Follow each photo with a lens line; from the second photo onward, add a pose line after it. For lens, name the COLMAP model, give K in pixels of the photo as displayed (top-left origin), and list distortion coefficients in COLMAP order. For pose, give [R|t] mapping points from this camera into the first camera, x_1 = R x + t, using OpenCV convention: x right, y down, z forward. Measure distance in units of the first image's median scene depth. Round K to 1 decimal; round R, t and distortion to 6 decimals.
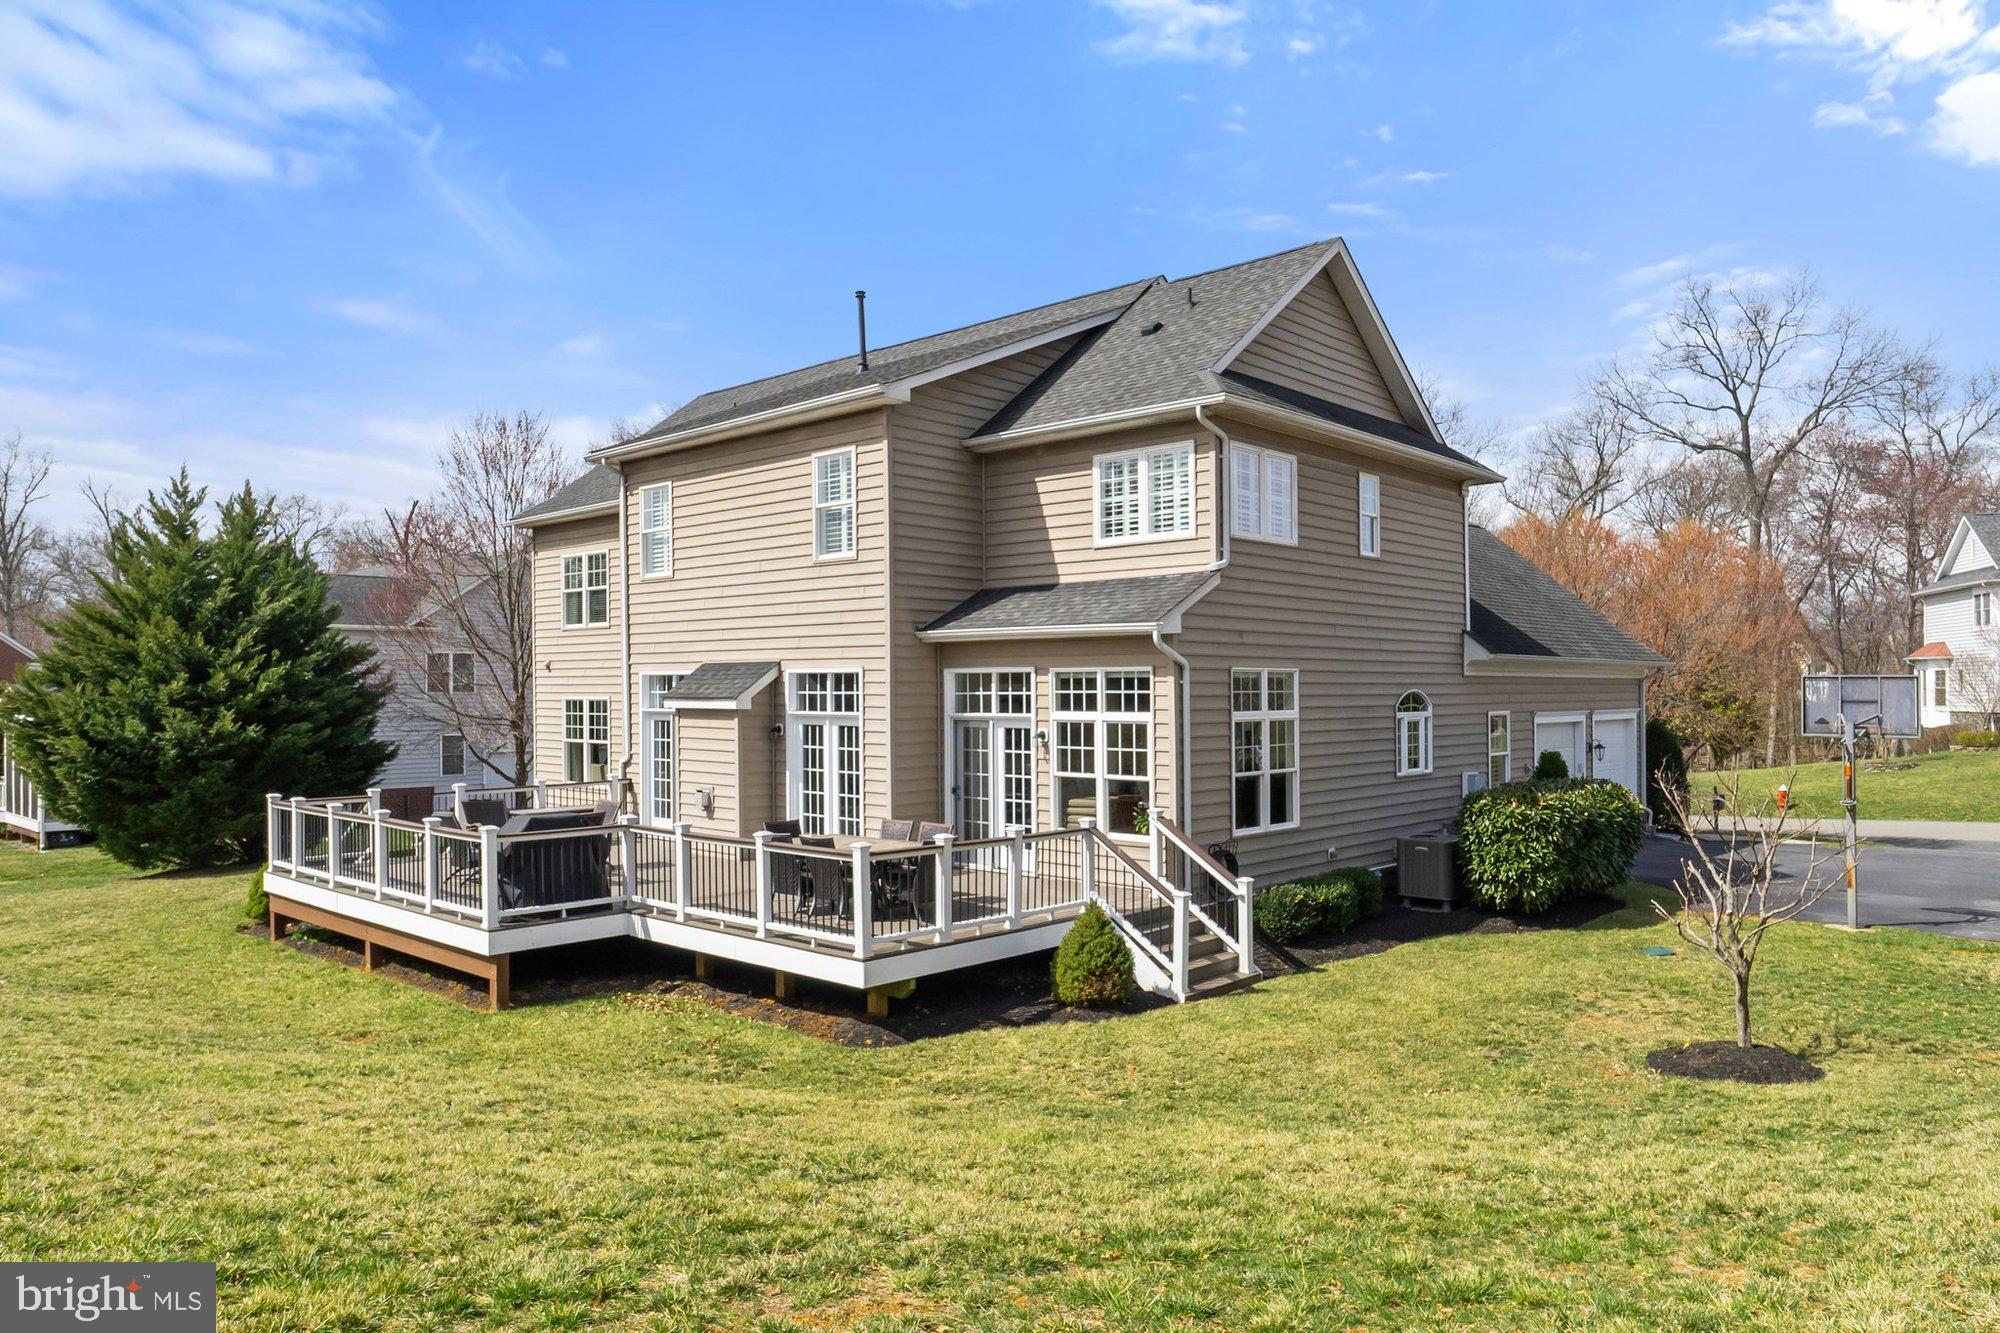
lens RADIAL K [[1352.0, 0, 1000.0], [0, 1352.0, 666.5], [0, 0, 1]] dist [-0.042078, 0.000161]
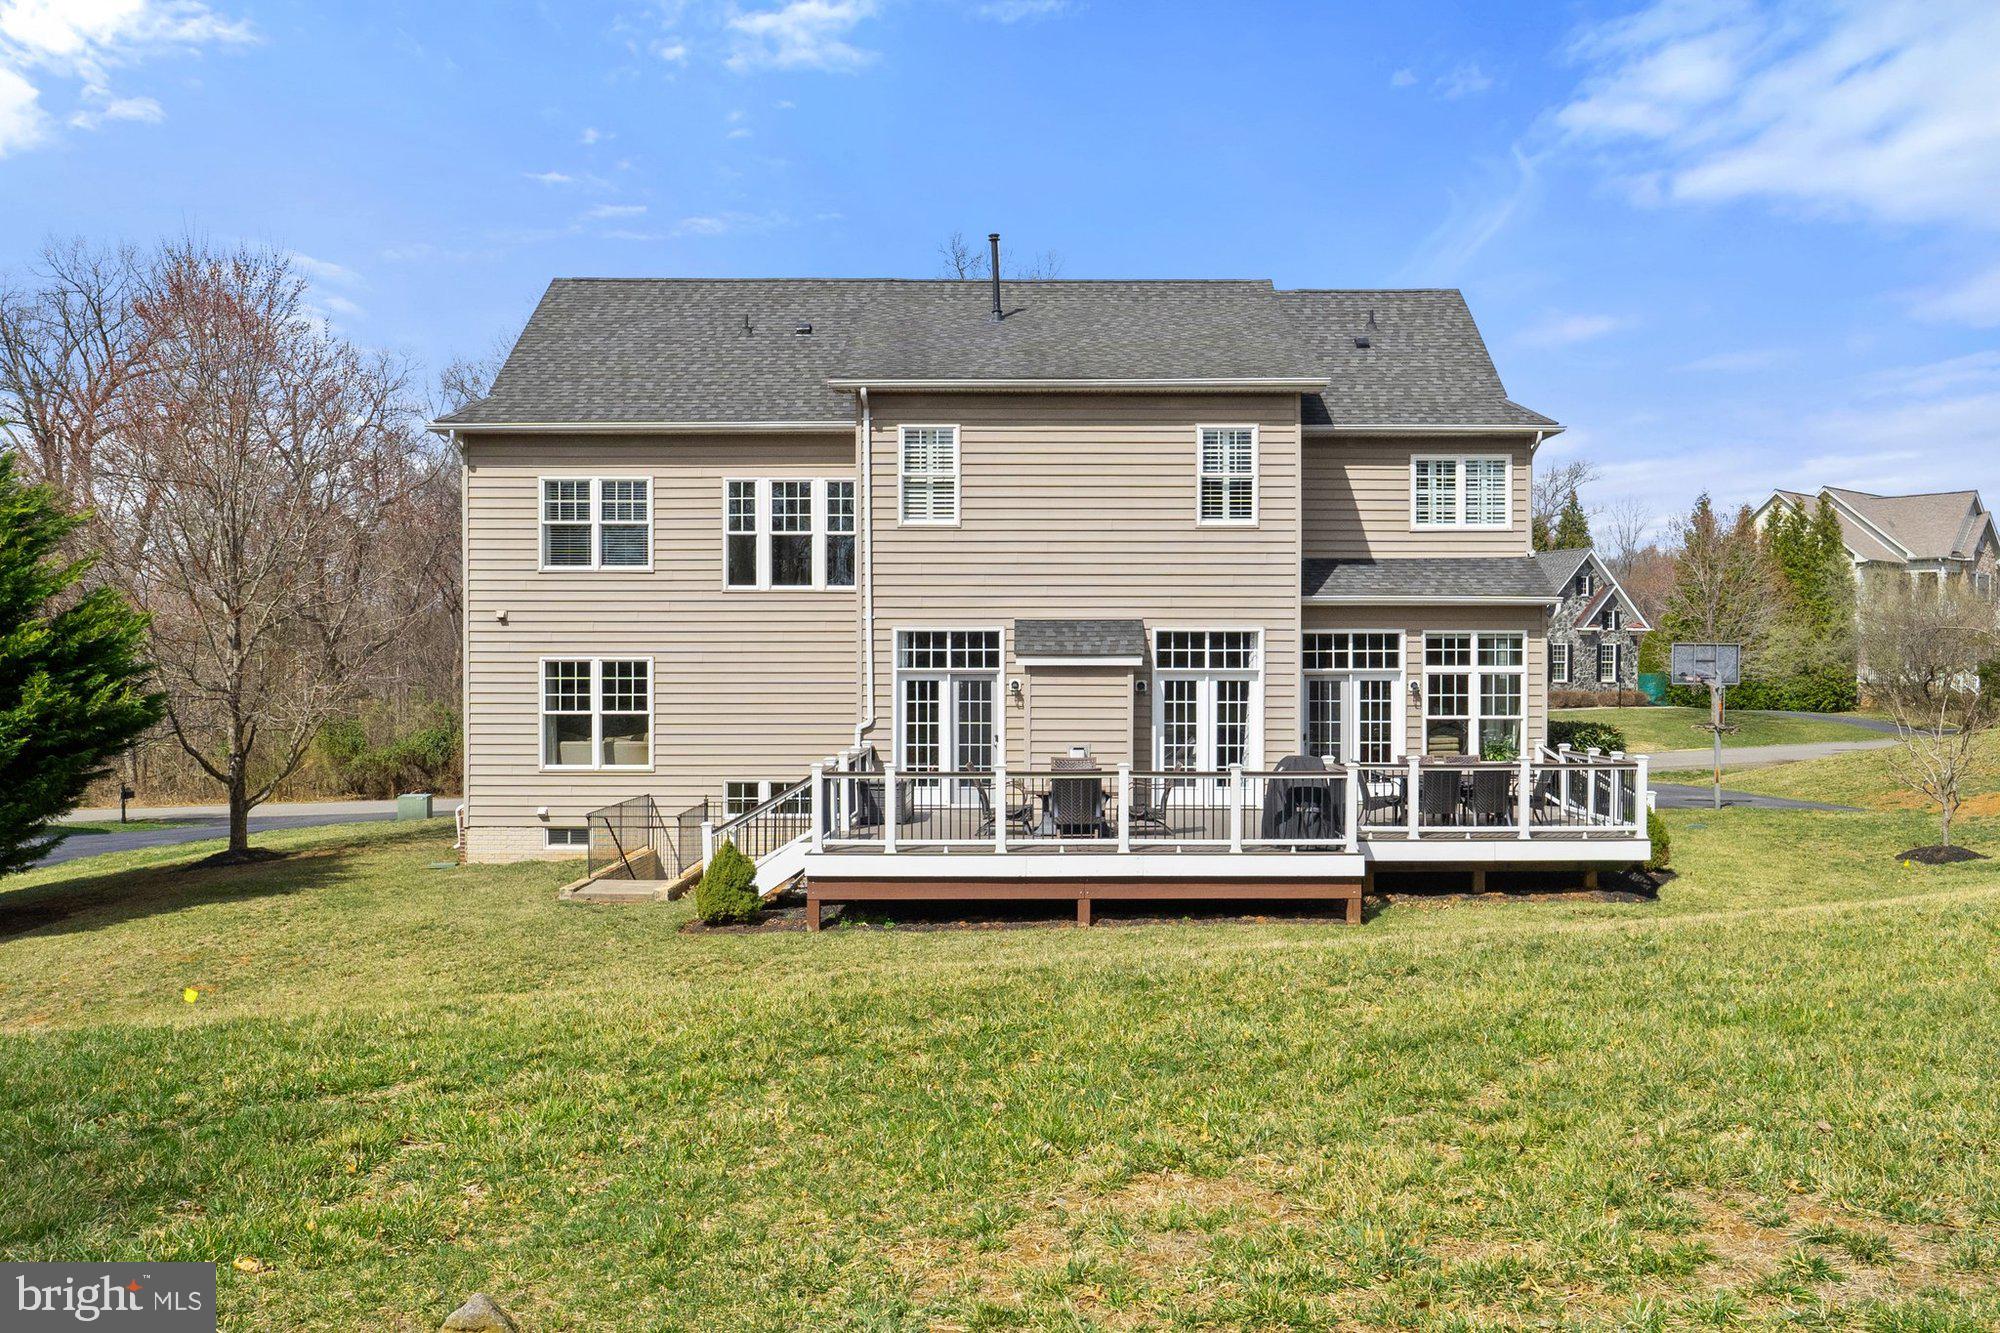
lens RADIAL K [[1701.1, 0, 1085.0], [0, 1701.1, 655.4], [0, 0, 1]] dist [-0.009394, 0.005427]
pose [[0.723690, 0.005455, 0.690104, -1.144696], [-0.012452, 0.999909, 0.005154, 0.018182], [-0.690013, -0.012323, 0.723692, 0.097591]]
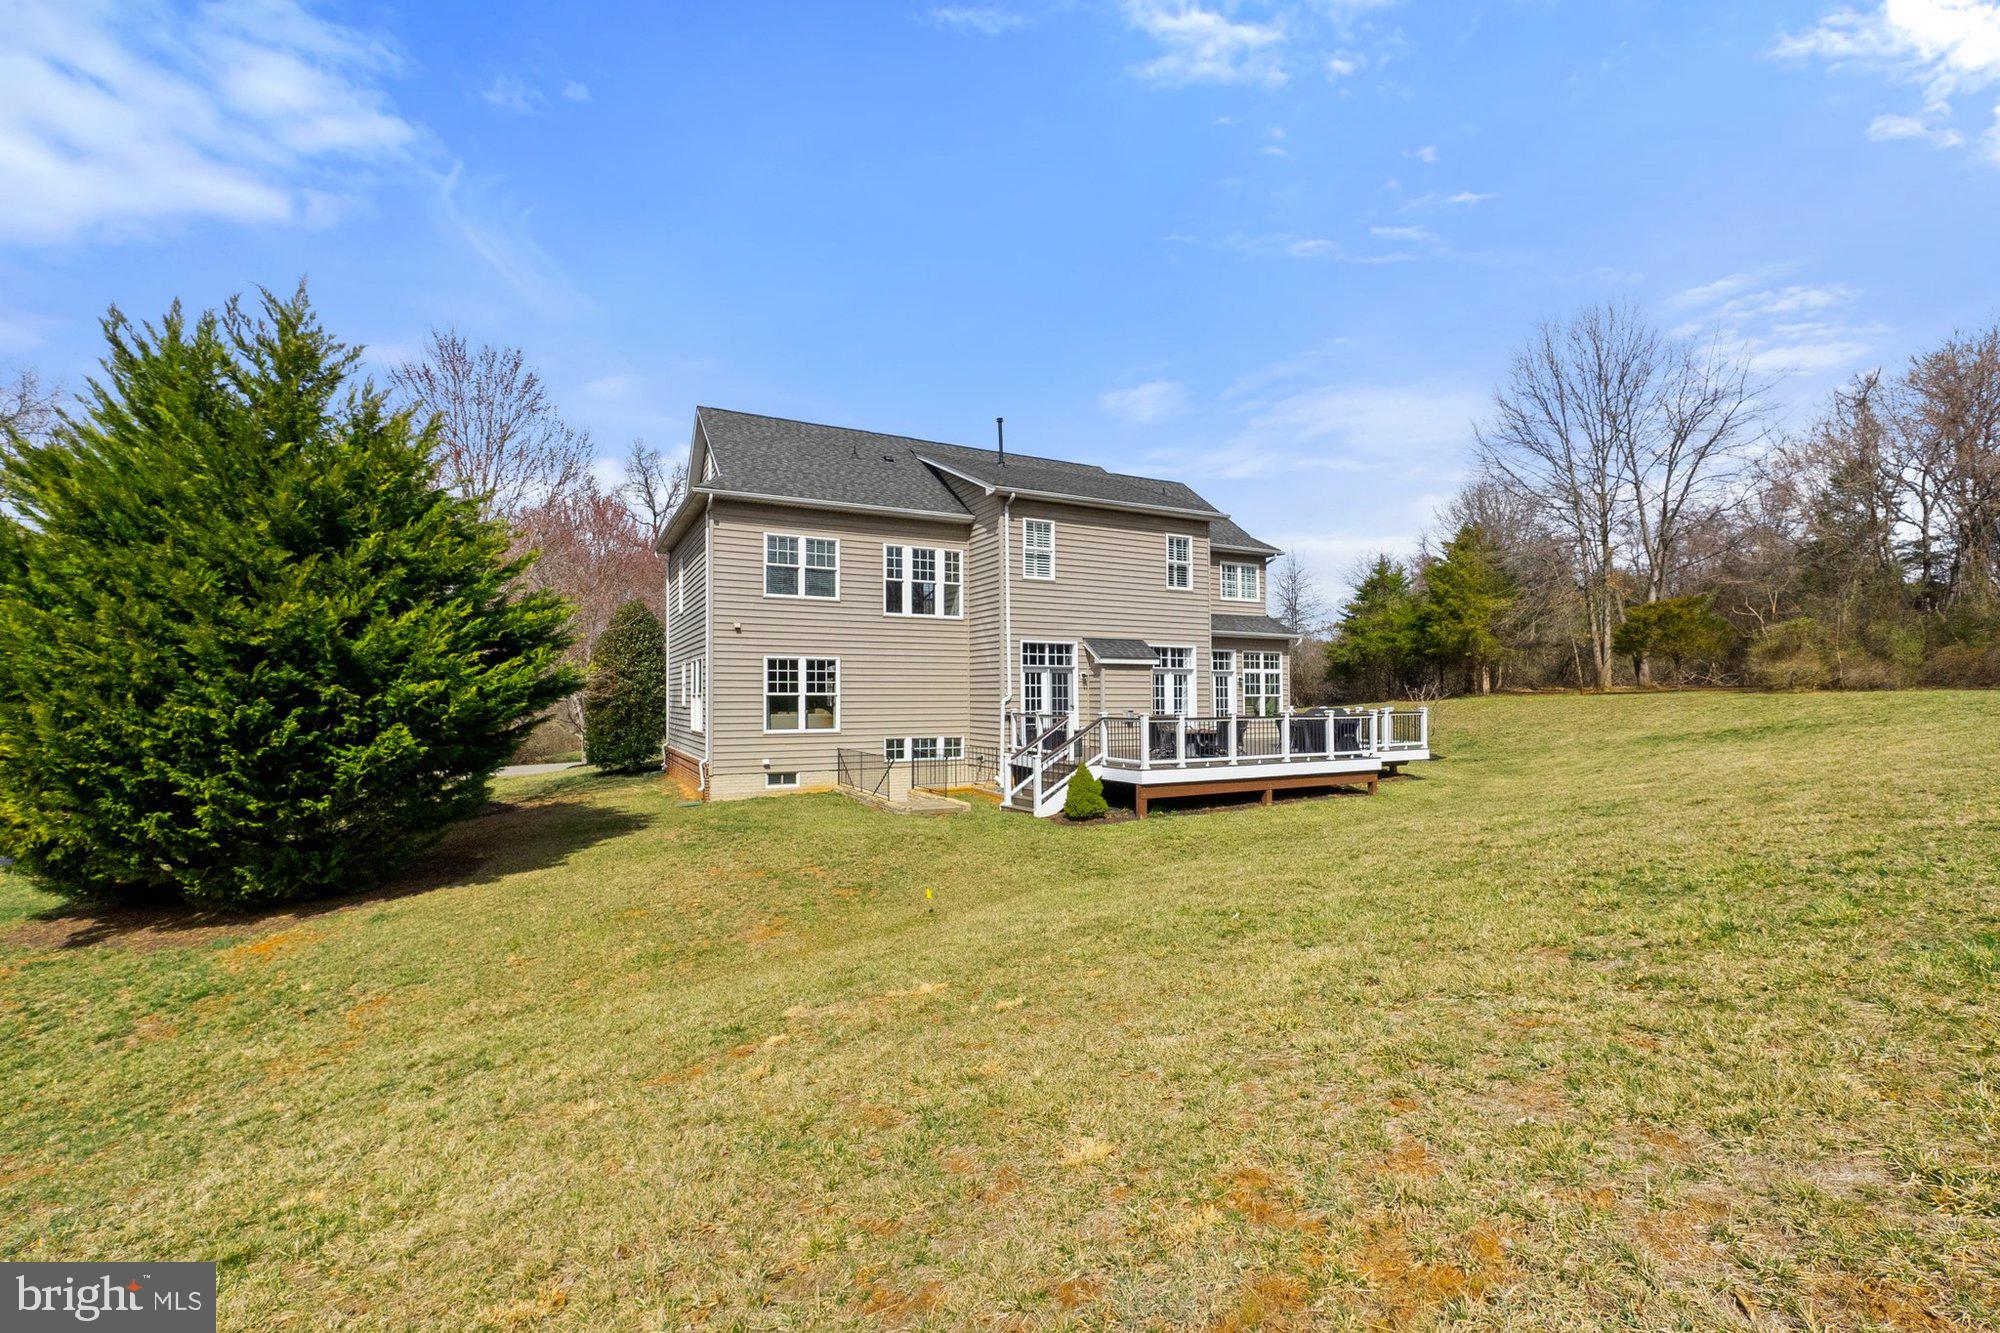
lens RADIAL K [[848.5, 0, 1008.4], [0, 848.5, 662.8], [0, 0, 1]] dist [-0.001219, -0.000032]
pose [[0.322735, 0.041207, 0.945592, -1.377449], [-0.012379, 0.999150, -0.039315, 0.079300], [-0.946408, 0.000983, 0.322971, 0.843153]]
